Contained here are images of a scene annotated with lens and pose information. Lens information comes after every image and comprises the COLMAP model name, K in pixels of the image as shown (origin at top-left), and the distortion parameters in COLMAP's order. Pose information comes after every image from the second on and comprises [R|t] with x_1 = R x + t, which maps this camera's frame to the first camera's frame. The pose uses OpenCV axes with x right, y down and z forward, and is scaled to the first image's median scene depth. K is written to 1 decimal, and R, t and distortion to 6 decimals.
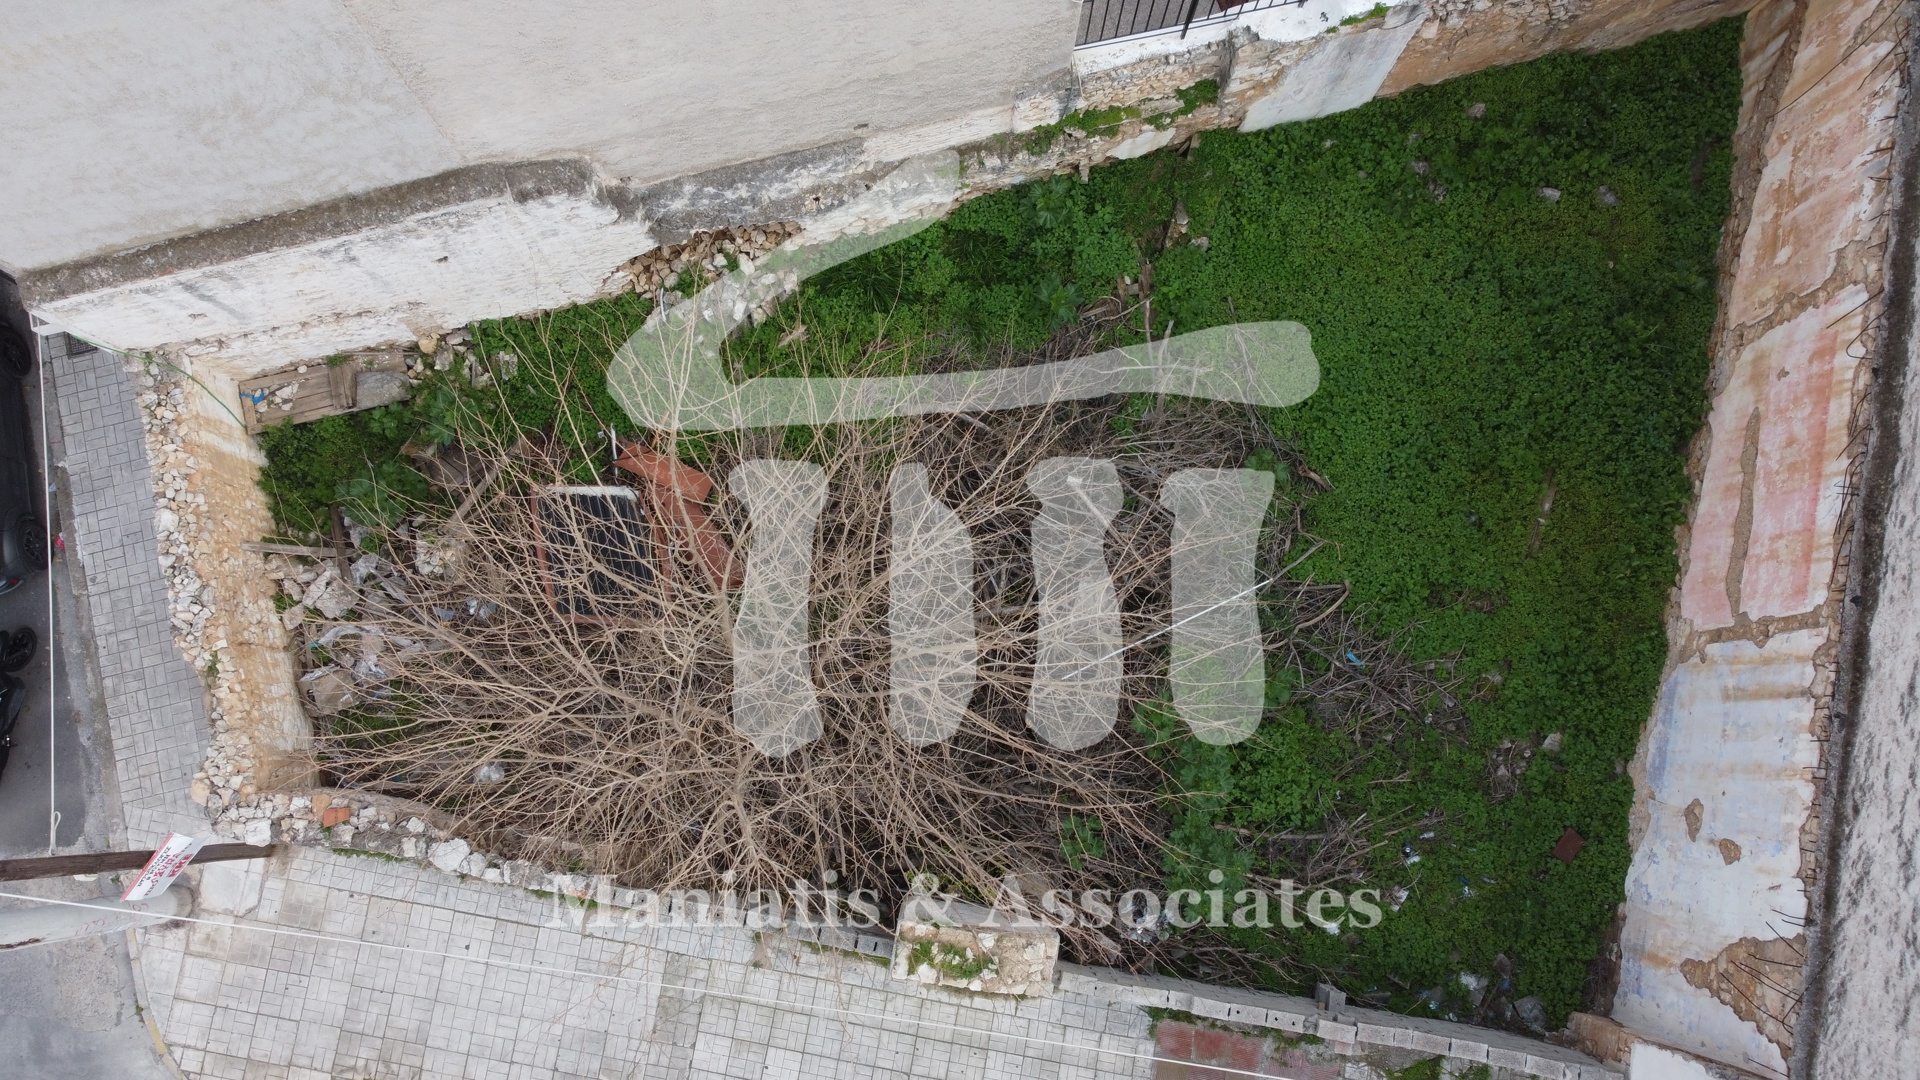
lens RADIAL K [[1450.9, 0, 961.3], [0, 1450.9, 534.4], [0, 0, 1]] dist [0.003307, -0.003684]
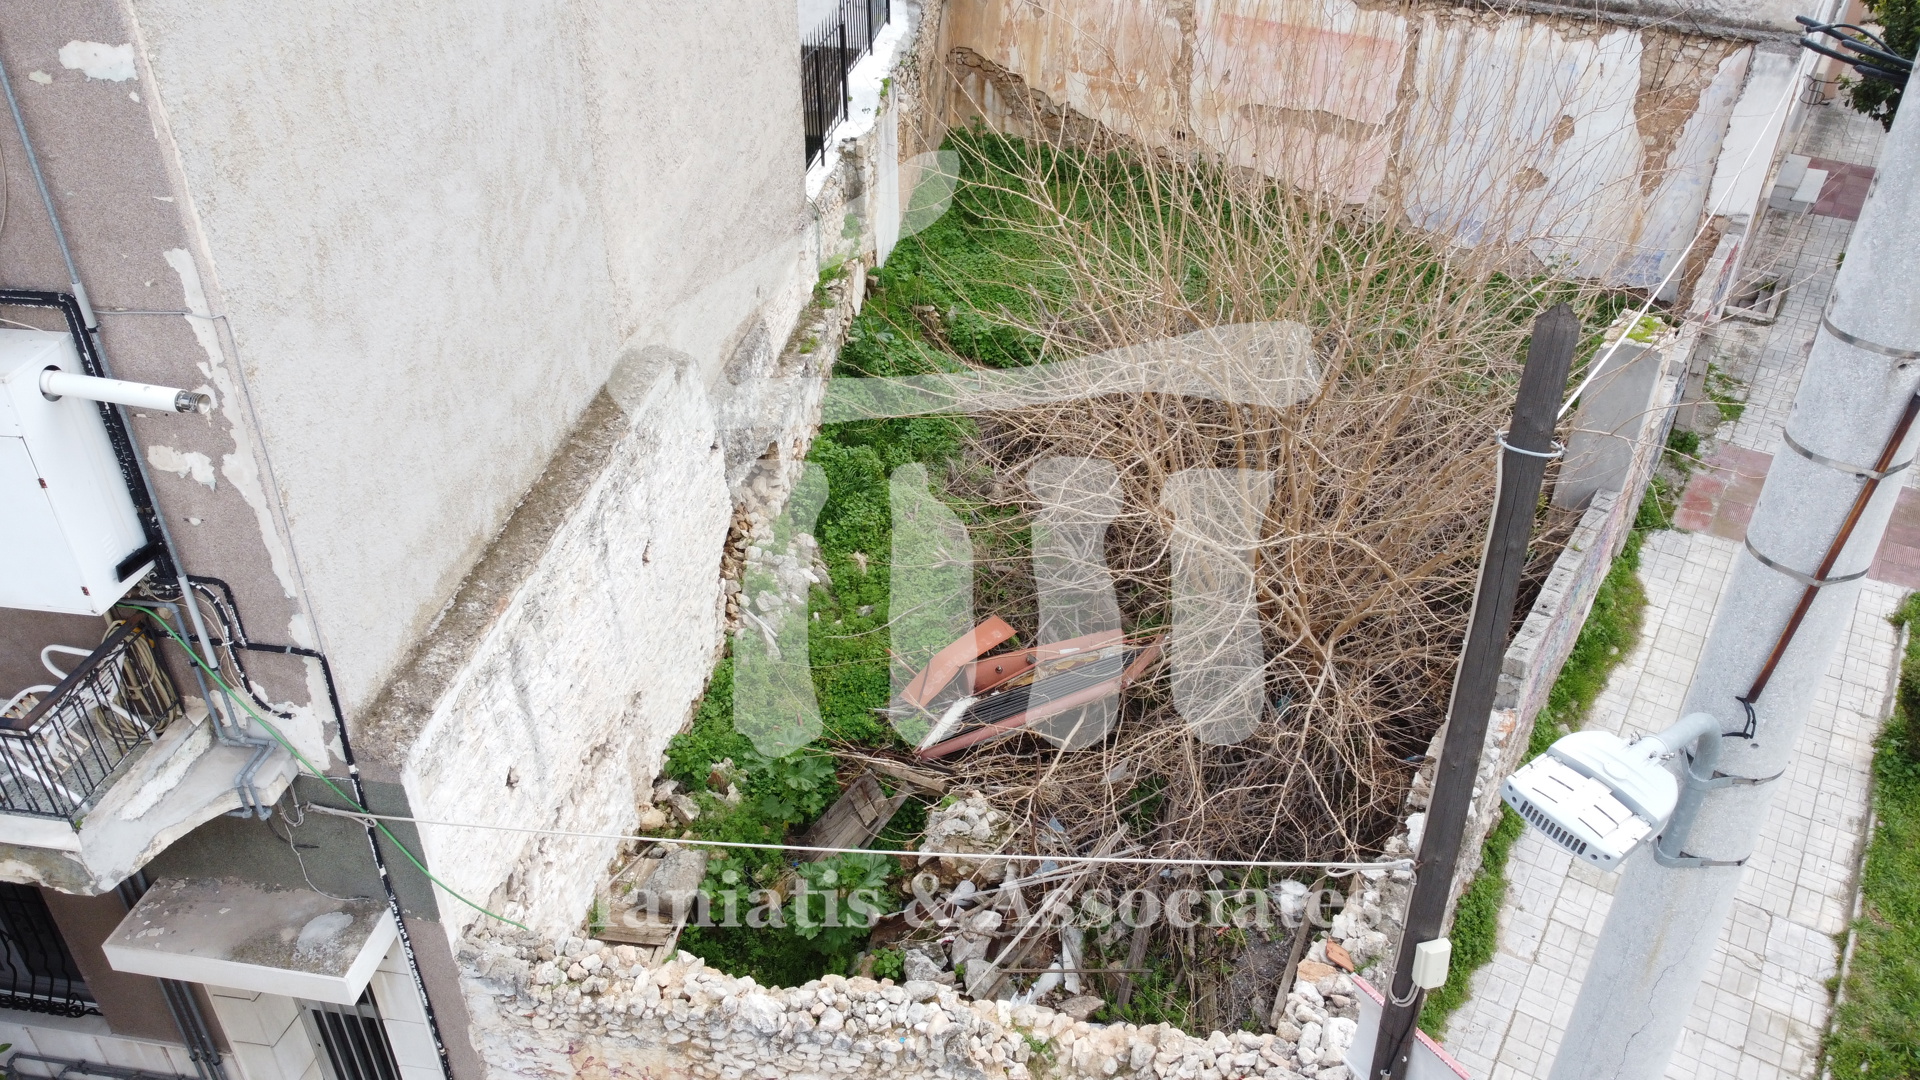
lens RADIAL K [[1447.7, 0, 957.9], [0, 1447.7, 539.2], [0, 0, 1]] dist [0.005592, -0.007043]
pose [[0.382228, -0.517346, 0.765673, -0.841989], [0.912680, 0.341039, -0.225184, 0.121567], [-0.144627, 0.784886, 0.602526, 0.504095]]
